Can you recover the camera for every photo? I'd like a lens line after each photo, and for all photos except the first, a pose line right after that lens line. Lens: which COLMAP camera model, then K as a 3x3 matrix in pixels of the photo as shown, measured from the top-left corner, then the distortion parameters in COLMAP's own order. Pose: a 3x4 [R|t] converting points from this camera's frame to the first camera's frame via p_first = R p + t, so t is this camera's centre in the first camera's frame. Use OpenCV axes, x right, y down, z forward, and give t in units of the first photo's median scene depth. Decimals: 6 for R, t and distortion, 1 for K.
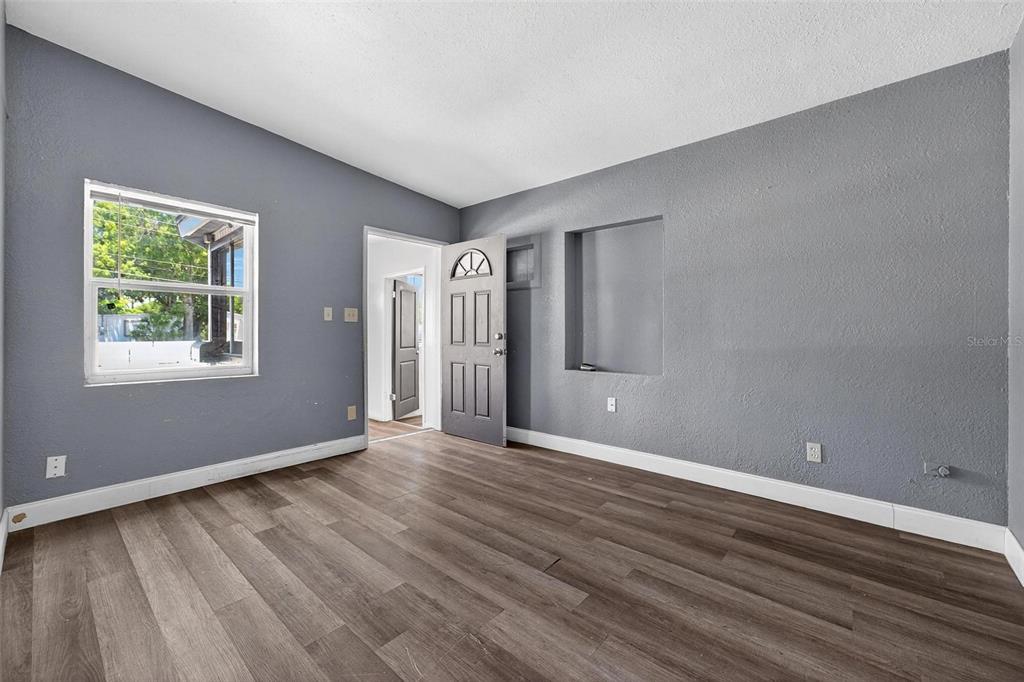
lens RADIAL K [[410.1, 0, 511.4], [0, 410.1, 335.9], [0, 0, 1]] dist [0.007660, 0.000653]
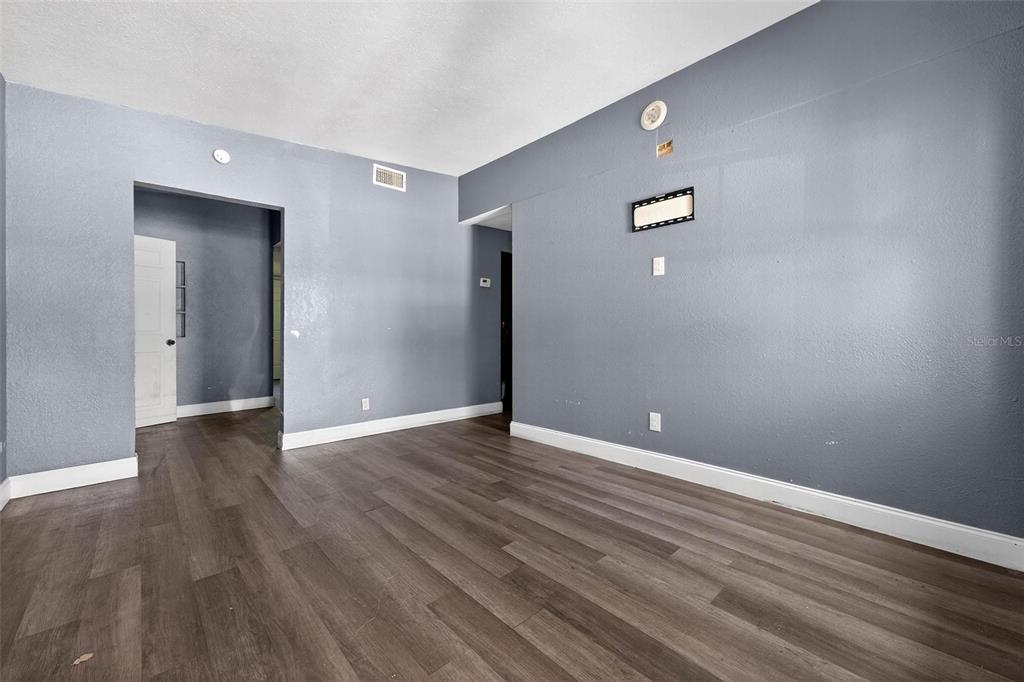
lens RADIAL K [[410.1, 0, 512.5], [0, 410.1, 334.0], [0, 0, 1]] dist [0.007660, 0.000653]
pose [[-0.993285, 0.000652, 0.115691, -0.378042], [0.002403, 0.999885, 0.014997, 0.027292], [-0.115668, 0.015174, -0.993172, 1.863653]]
